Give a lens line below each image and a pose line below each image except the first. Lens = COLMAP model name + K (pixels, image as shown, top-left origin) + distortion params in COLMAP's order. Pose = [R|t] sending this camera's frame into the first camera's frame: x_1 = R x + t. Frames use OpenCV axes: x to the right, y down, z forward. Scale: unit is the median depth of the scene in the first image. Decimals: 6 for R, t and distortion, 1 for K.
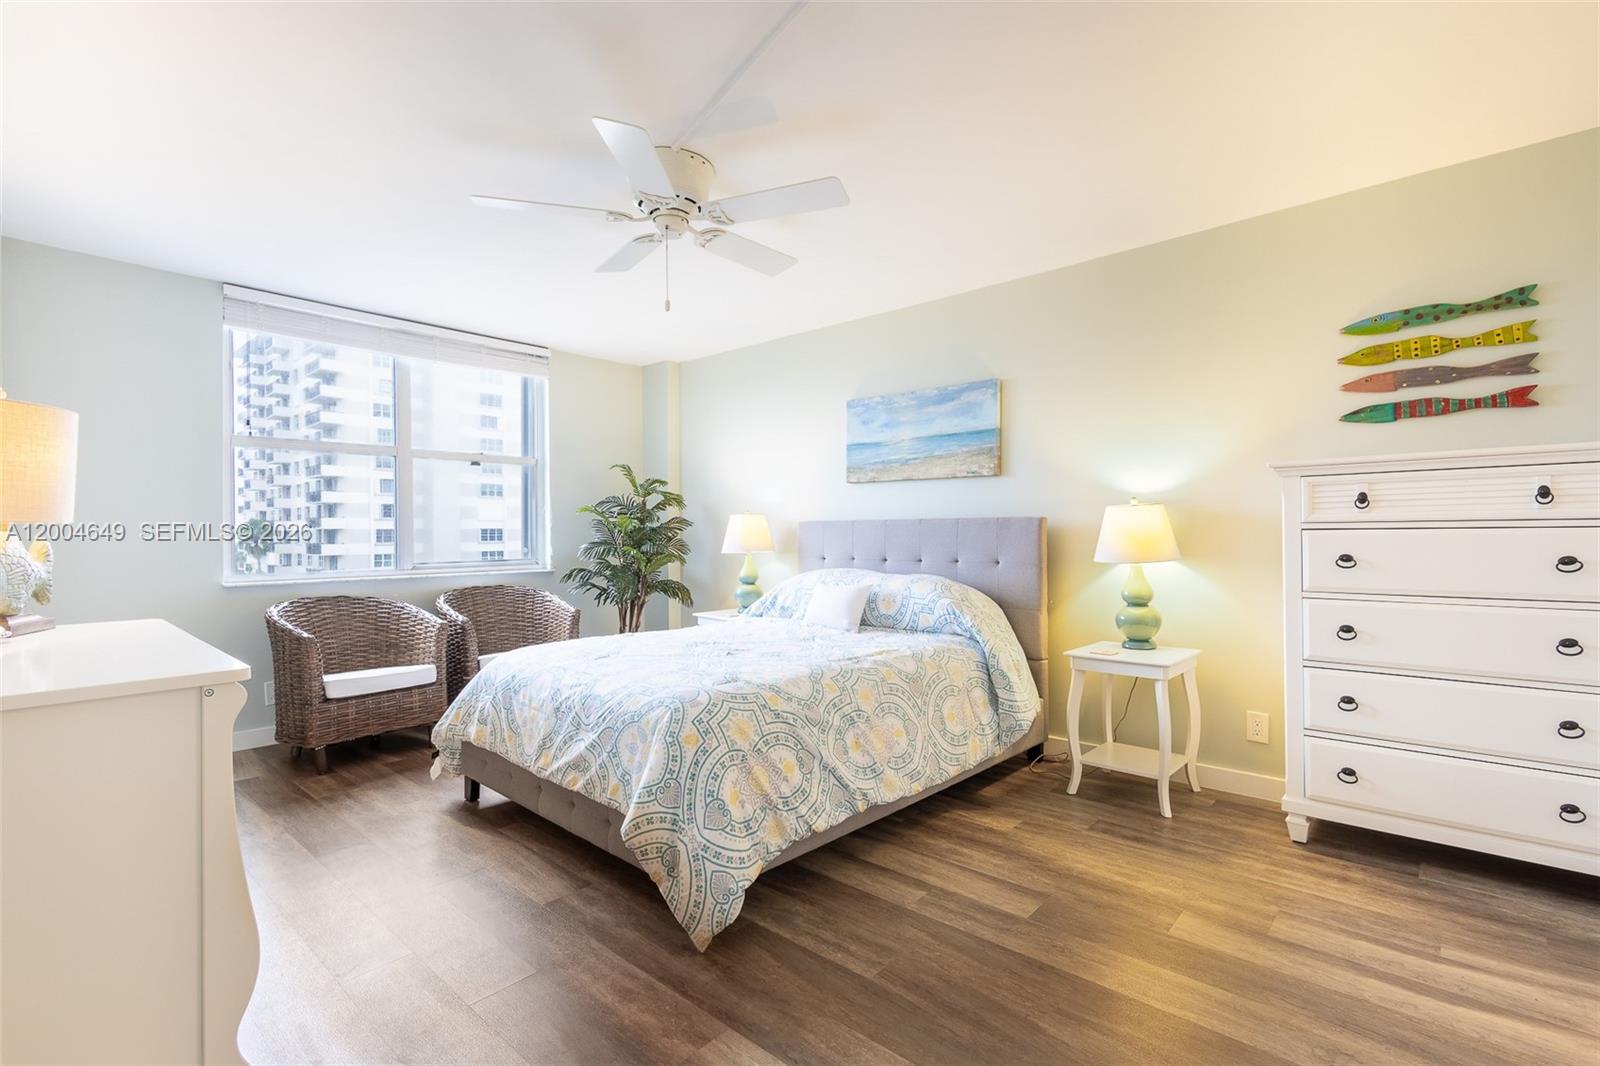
lens RADIAL K [[731.2, 0, 795.7], [0, 731.2, 532.1], [0, 0, 1]] dist [0.001238, 0.000202]
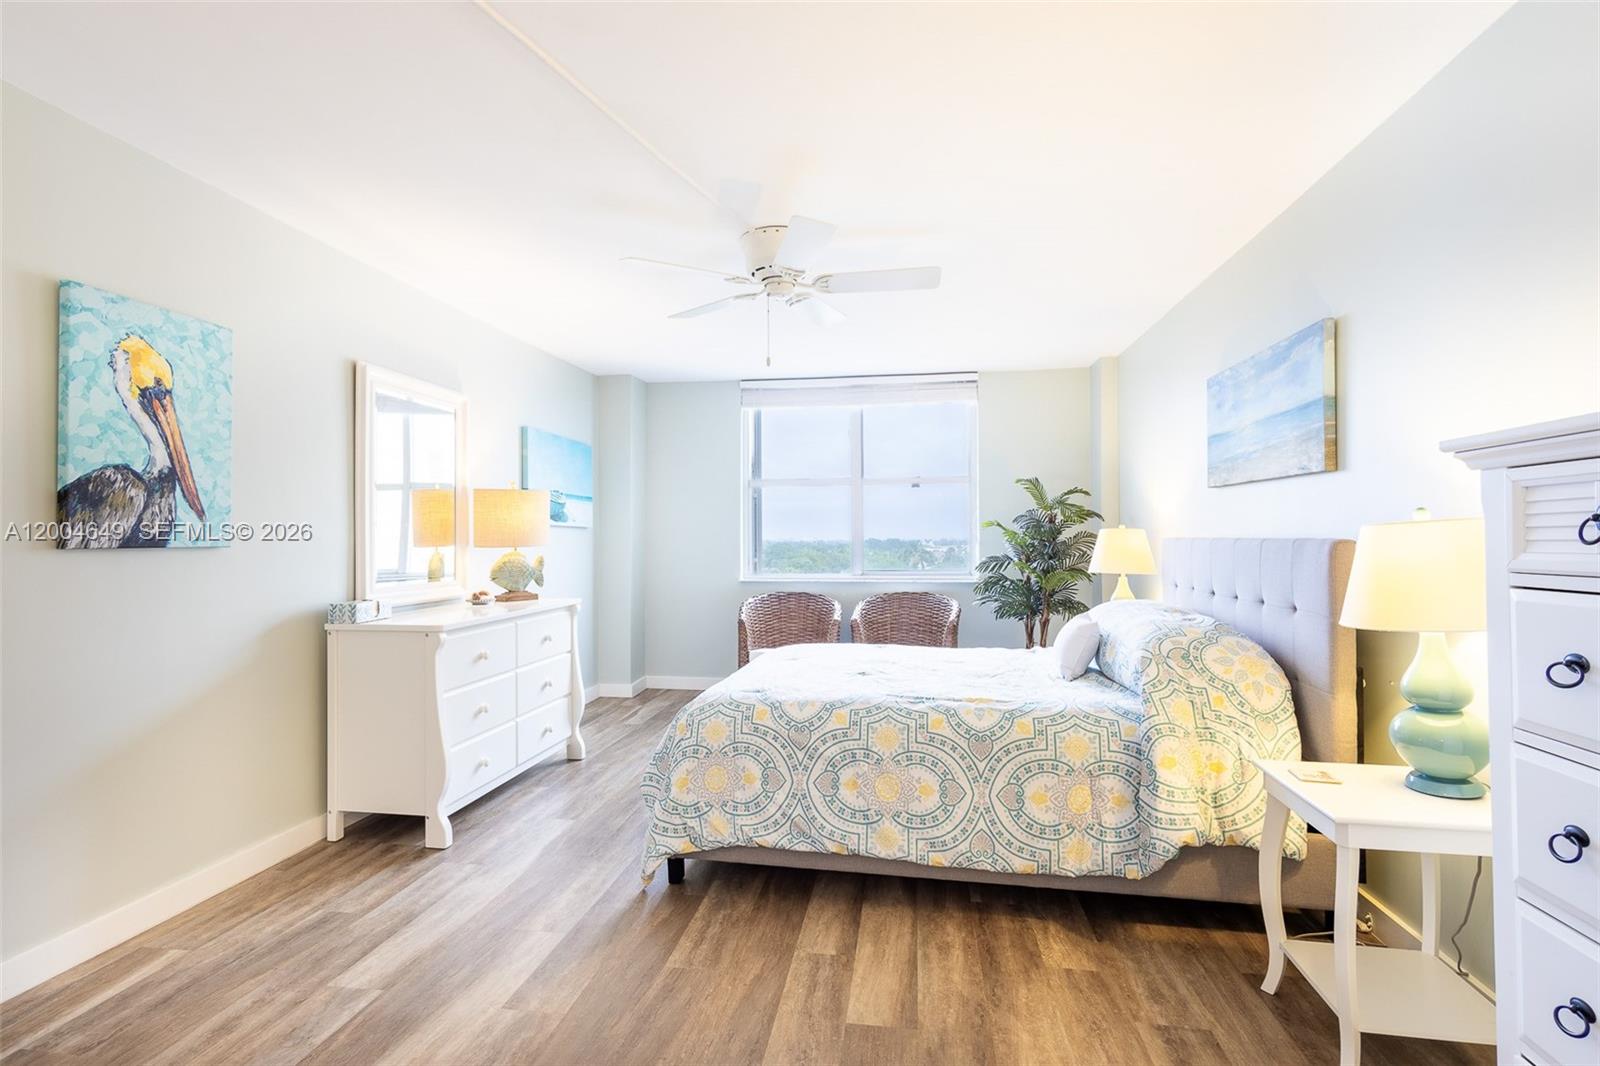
lens RADIAL K [[731.2, 0, 794.9], [0, 731.2, 536.3], [0, 0, 1]] dist [0.001238, 0.000202]
pose [[0.549898, 0.001610, -0.835230, 0.494115], [0.002830, 0.999989, 0.003791, -0.022218], [0.835227, -0.004448, 0.549887, 0.239727]]
